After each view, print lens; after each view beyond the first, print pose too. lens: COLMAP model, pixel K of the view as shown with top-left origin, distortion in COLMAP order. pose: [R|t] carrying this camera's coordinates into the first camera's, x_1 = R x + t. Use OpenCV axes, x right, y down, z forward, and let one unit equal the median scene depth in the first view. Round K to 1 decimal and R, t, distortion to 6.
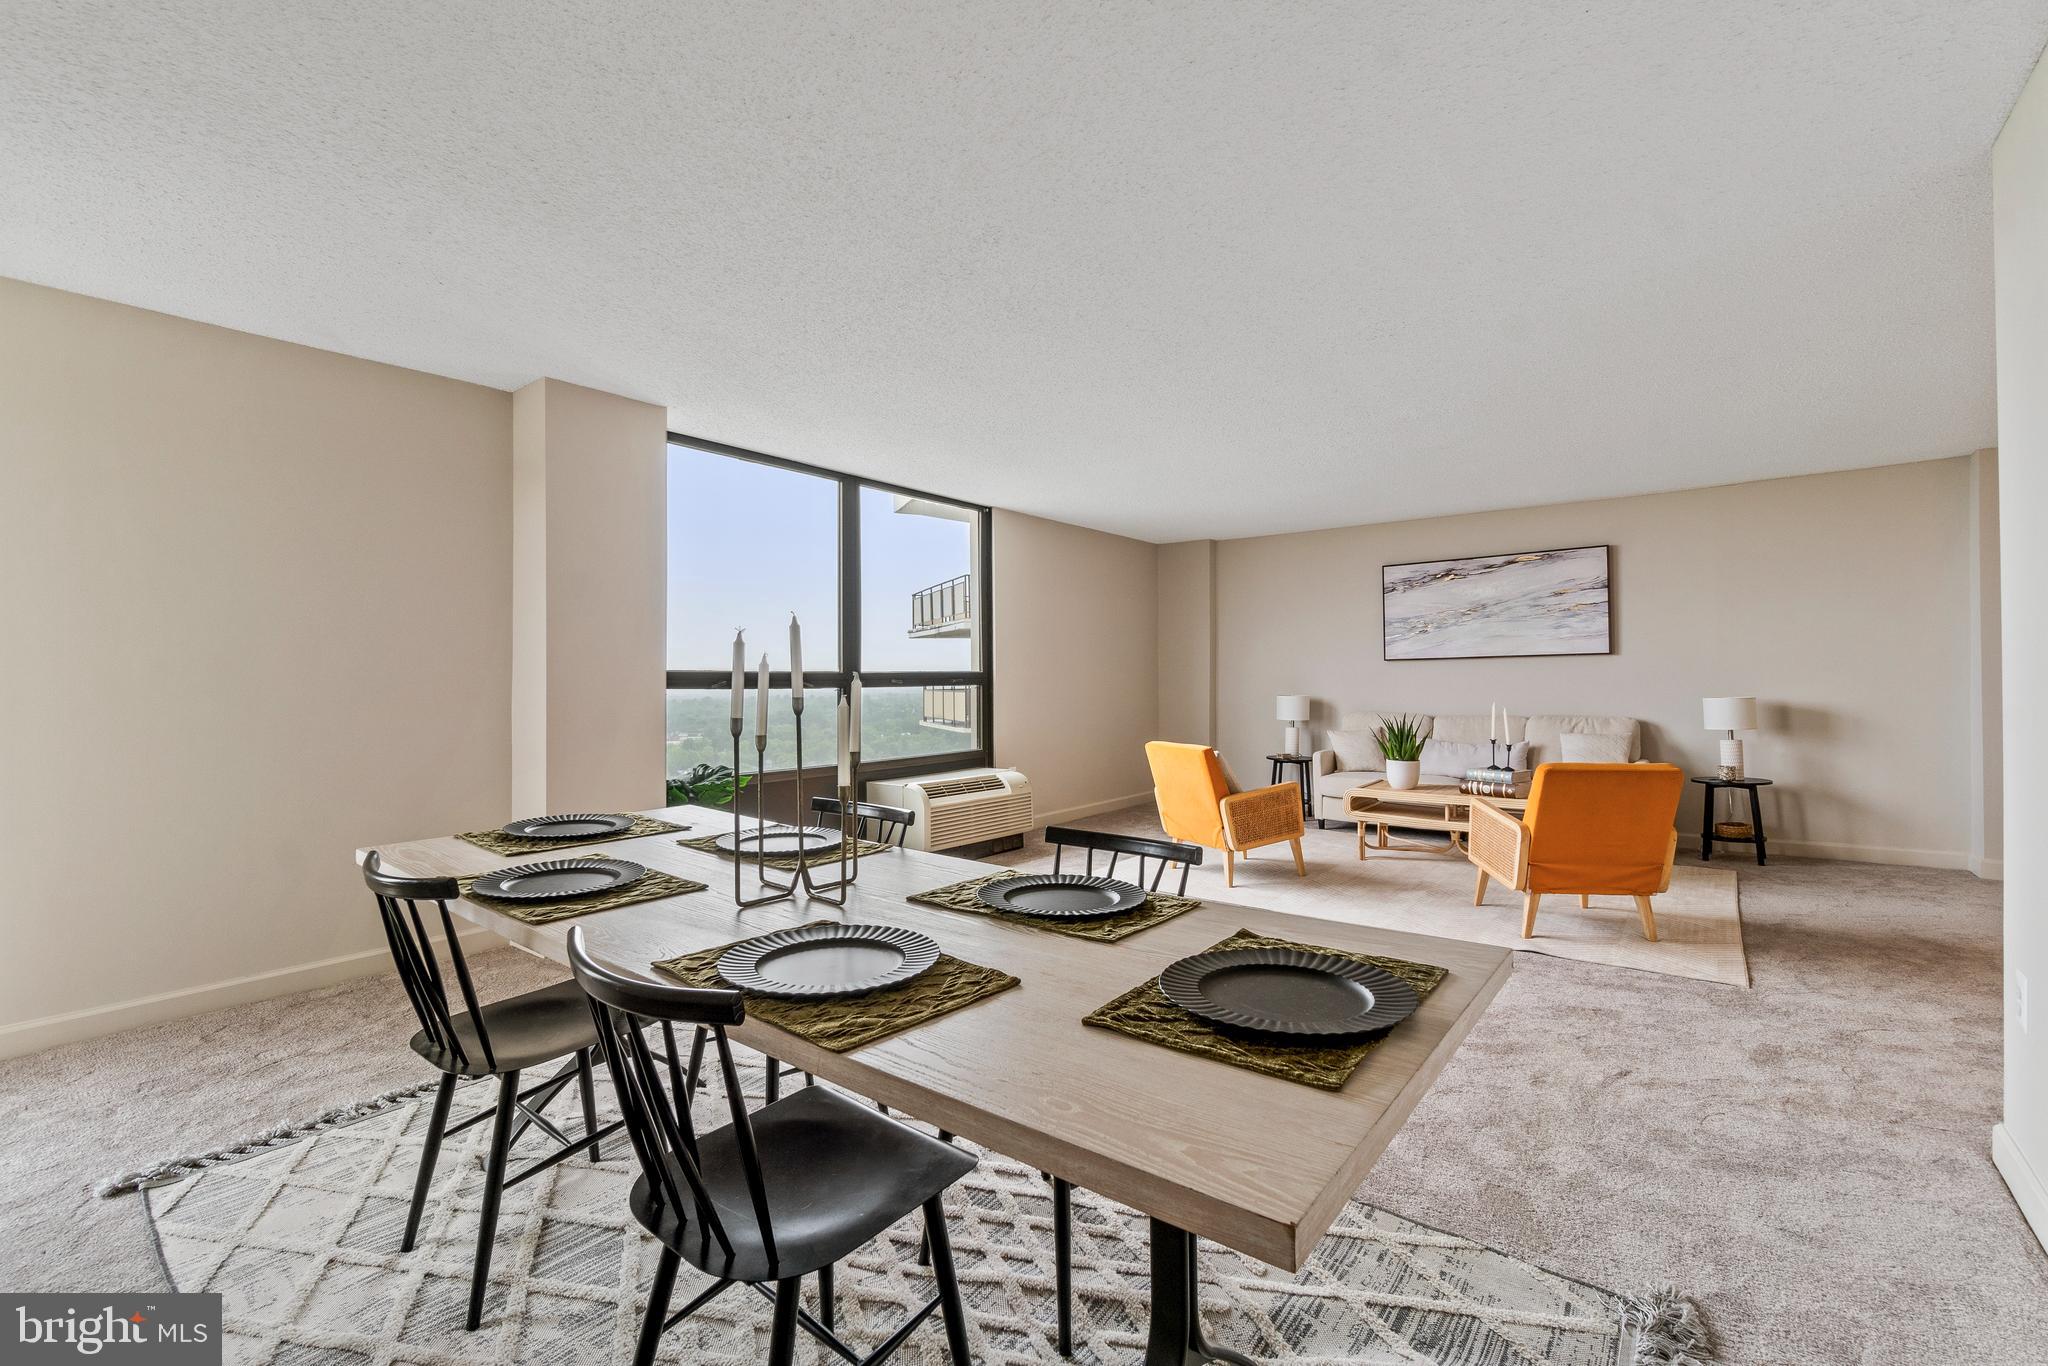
lens RADIAL K [[878.4, 0, 1010.0], [0, 878.4, 675.6], [0, 0, 1]] dist [-0.001418, -0.000044]
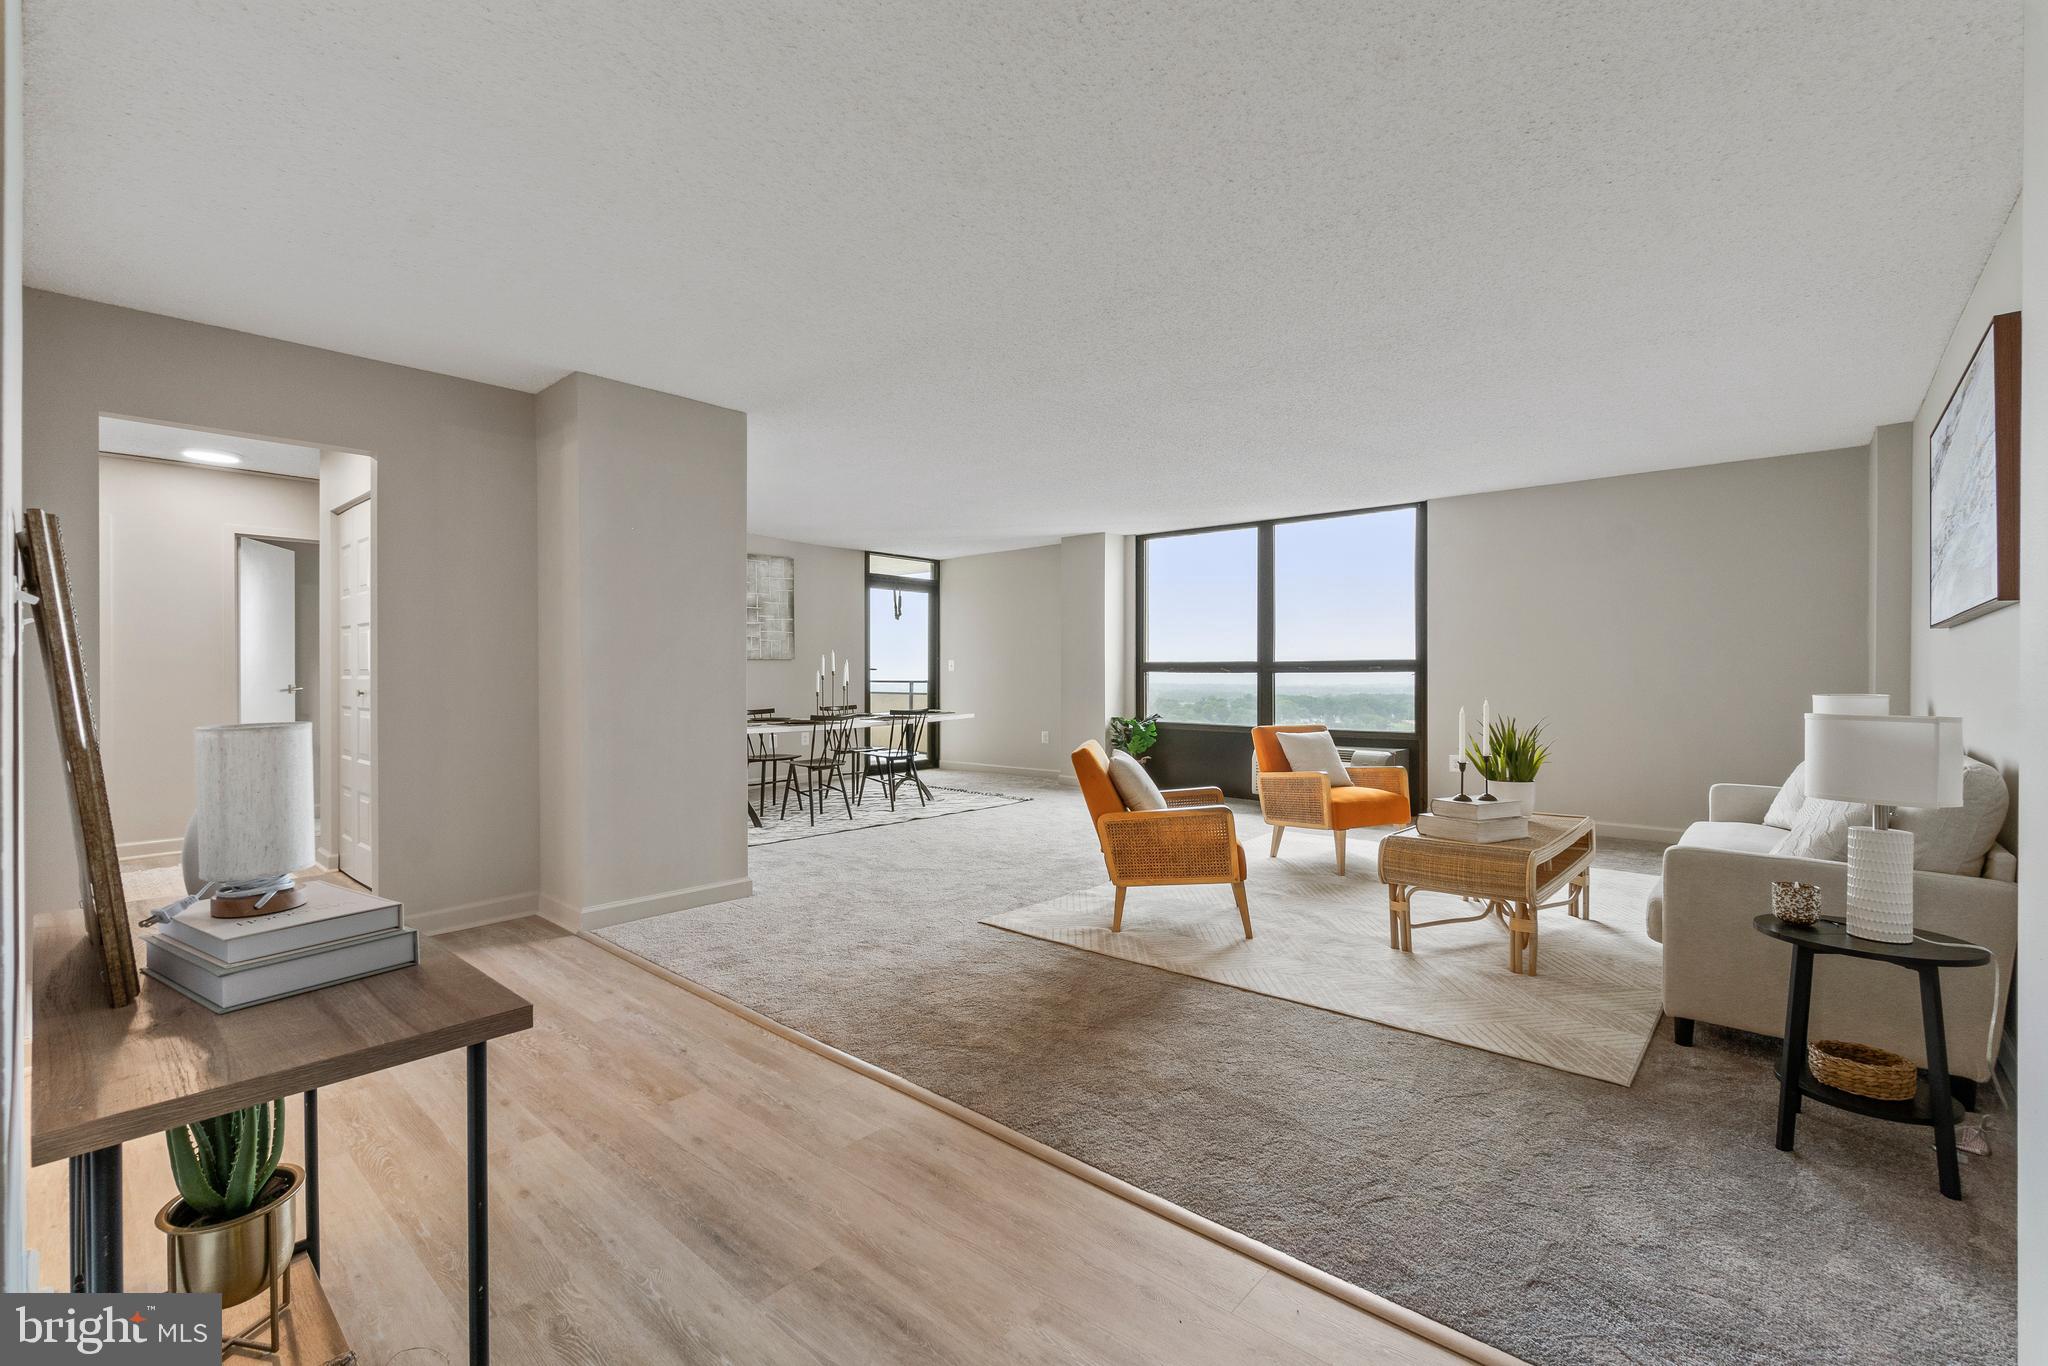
lens RADIAL K [[885.8, 0, 1014.1], [0, 885.8, 679.4], [0, 0, 1]] dist [-0.002327, -0.000146]
pose [[-0.048300, 0.014055, -0.998734, 1.168799], [0.004858, 0.999892, 0.013837, 0.002453], [0.998821, -0.004183, -0.048363, 0.627306]]
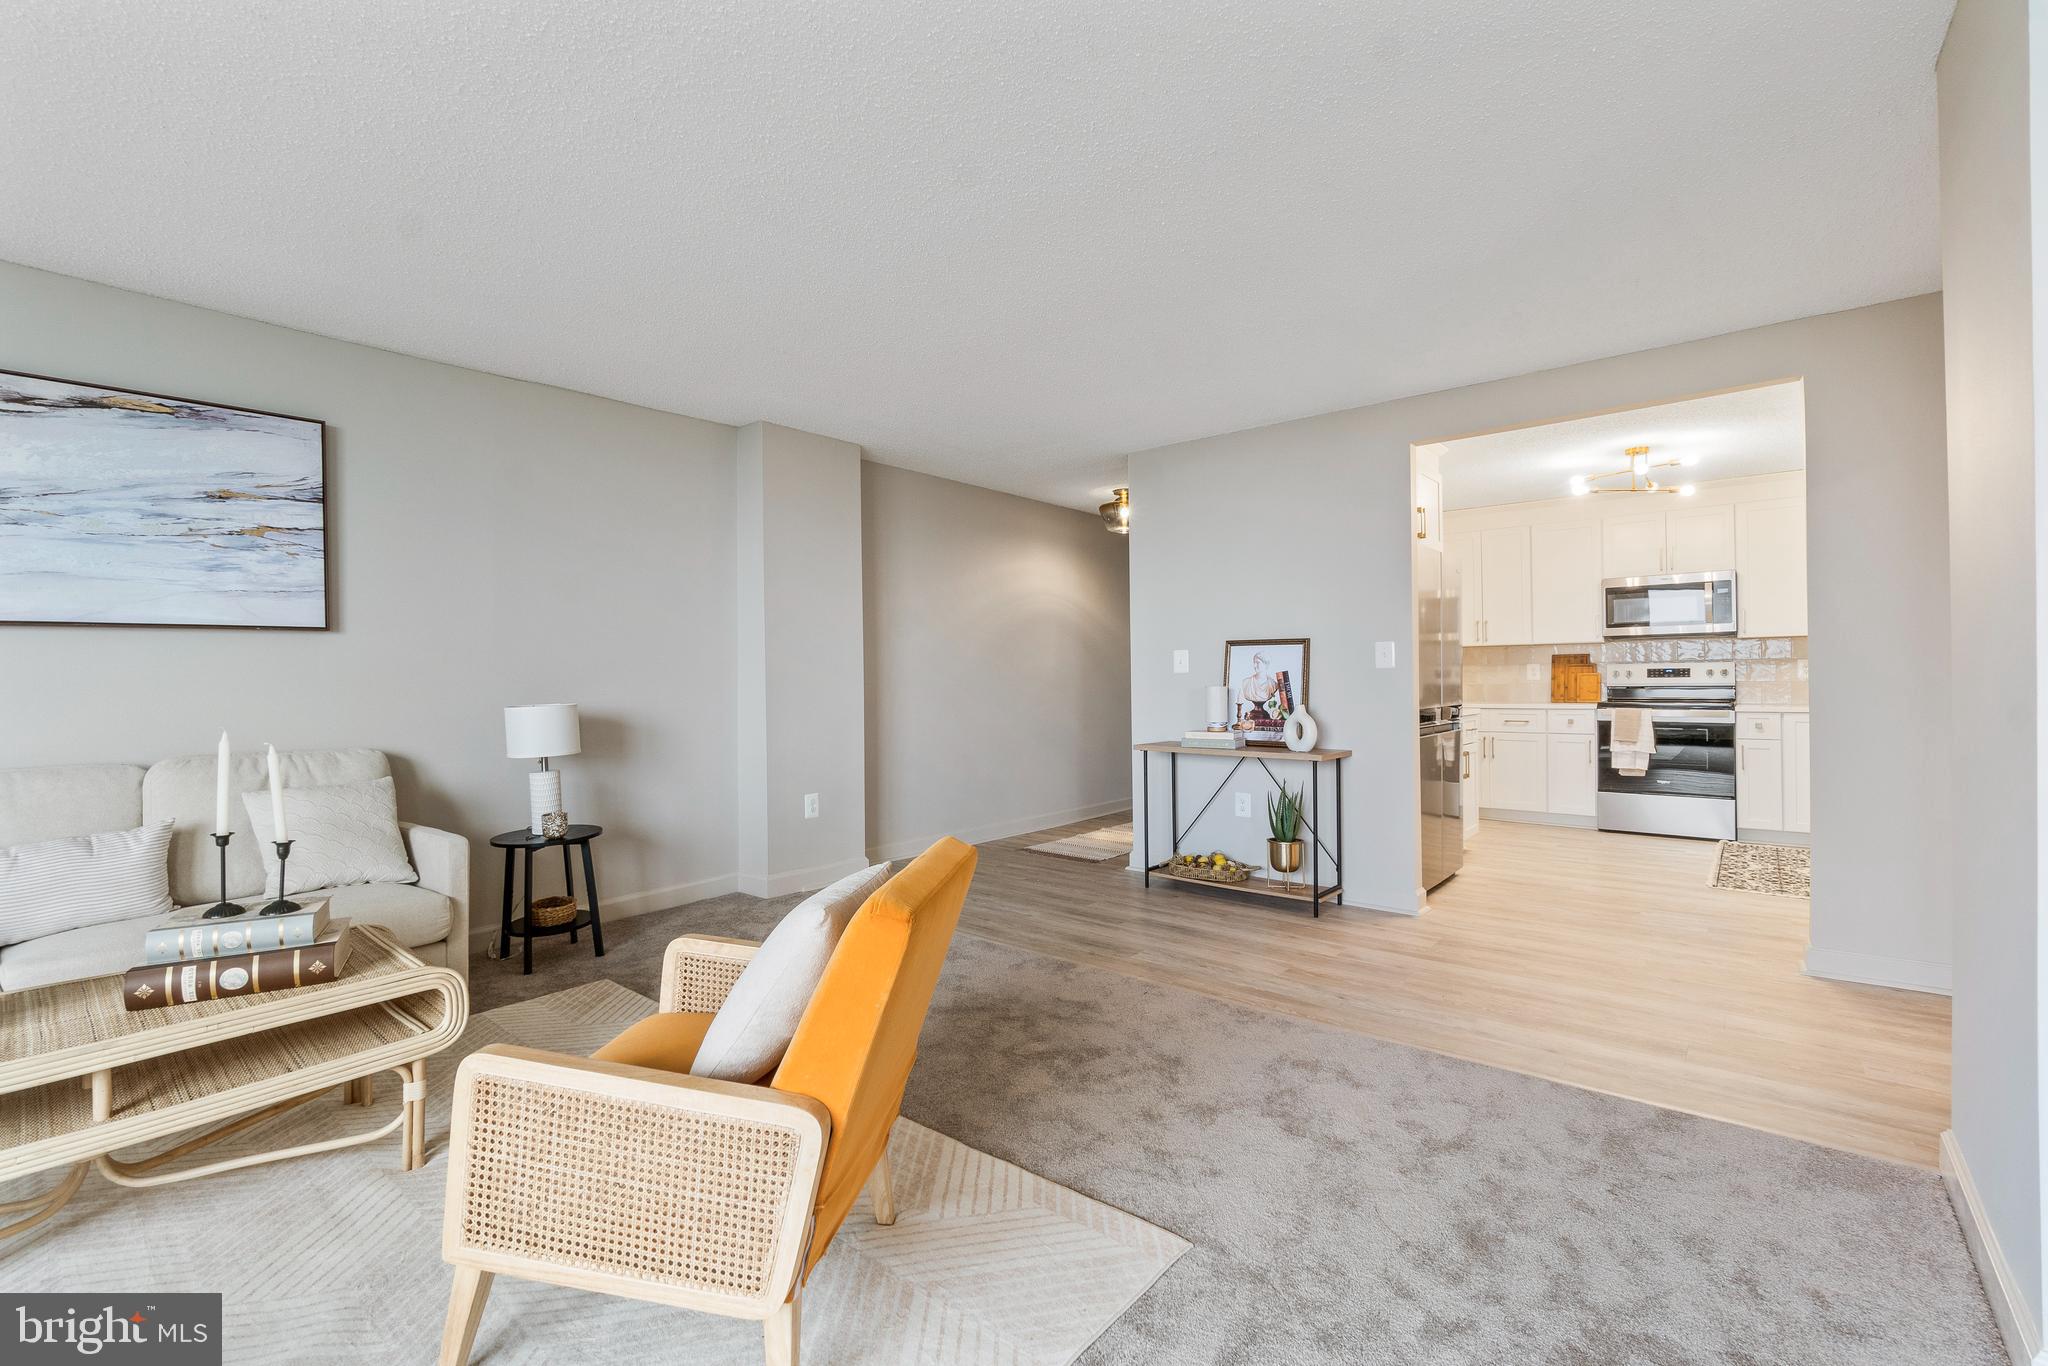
lens RADIAL K [[893.4, 0, 1014.7], [0, 893.4, 672.4], [0, 0, 1]] dist [-0.002135, -0.000773]
pose [[0.020268, 0.010577, 0.999739, 0.170113], [0.006353, 0.999922, -0.010707, 0.009974], [-0.999774, 0.006568, 0.020199, 0.616989]]
